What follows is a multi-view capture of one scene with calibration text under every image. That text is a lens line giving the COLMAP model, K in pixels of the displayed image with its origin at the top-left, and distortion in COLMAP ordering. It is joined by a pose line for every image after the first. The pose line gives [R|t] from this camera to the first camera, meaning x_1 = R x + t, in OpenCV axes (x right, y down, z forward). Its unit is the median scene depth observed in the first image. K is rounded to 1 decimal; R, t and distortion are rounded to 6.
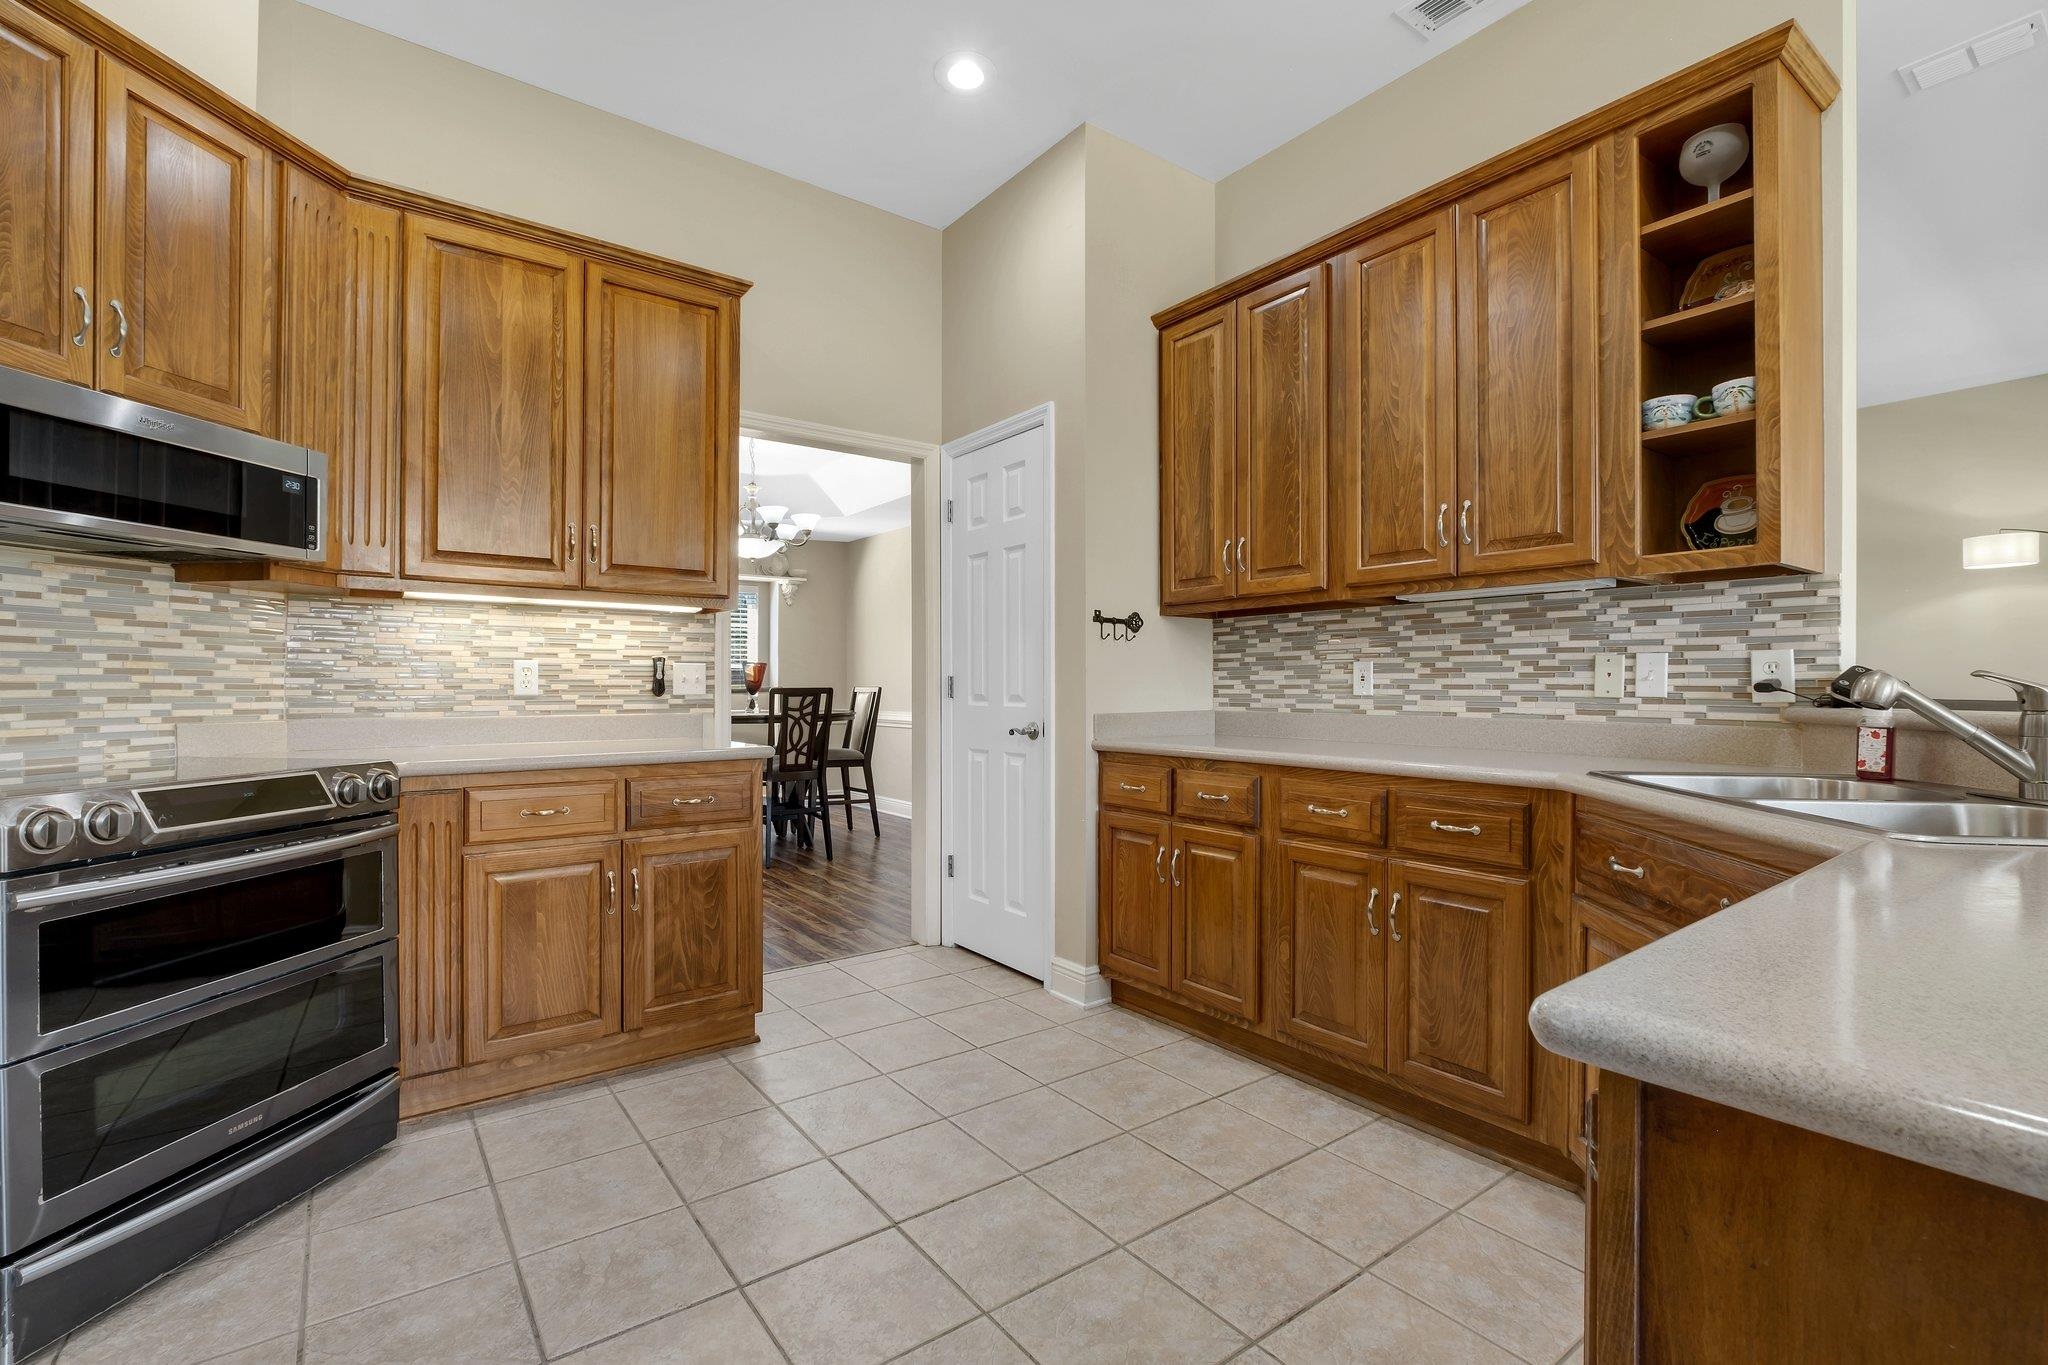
lens RADIAL K [[897.5, 0, 1006.8], [0, 897.5, 680.6], [0, 0, 1]] dist [-0.002641, -0.000449]
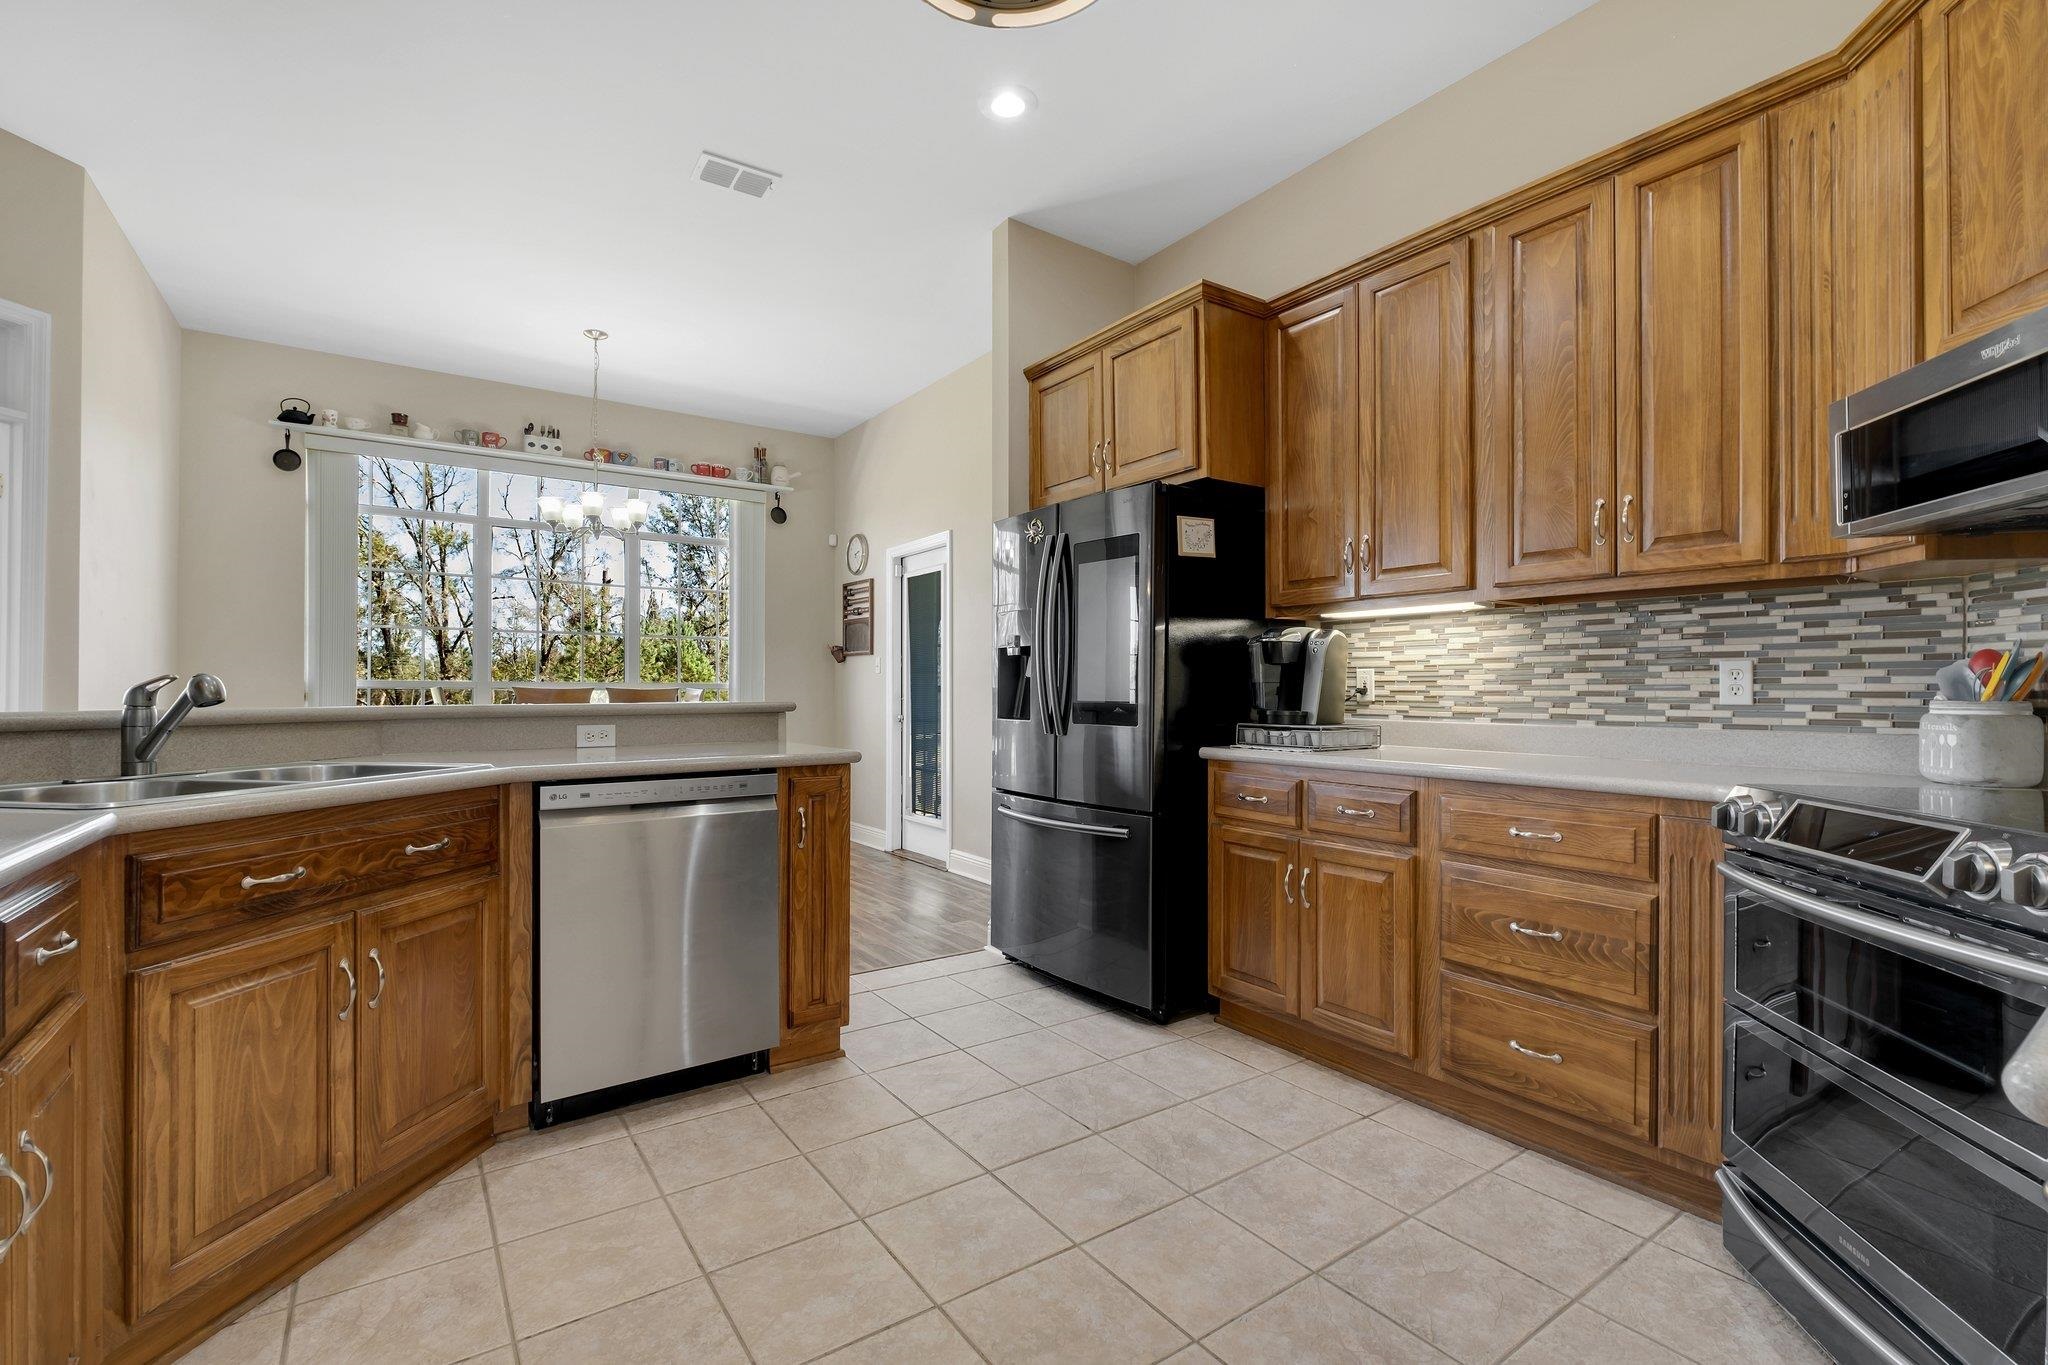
lens RADIAL K [[897.5, 0, 1014.6], [0, 897.5, 680.7], [0, 0, 1]] dist [-0.002641, -0.000449]
pose [[-0.999420, -0.003911, 0.033817, -0.089012], [-0.004537, 0.999820, -0.018440, 0.008756], [-0.033739, -0.018583, -0.999258, 1.334127]]
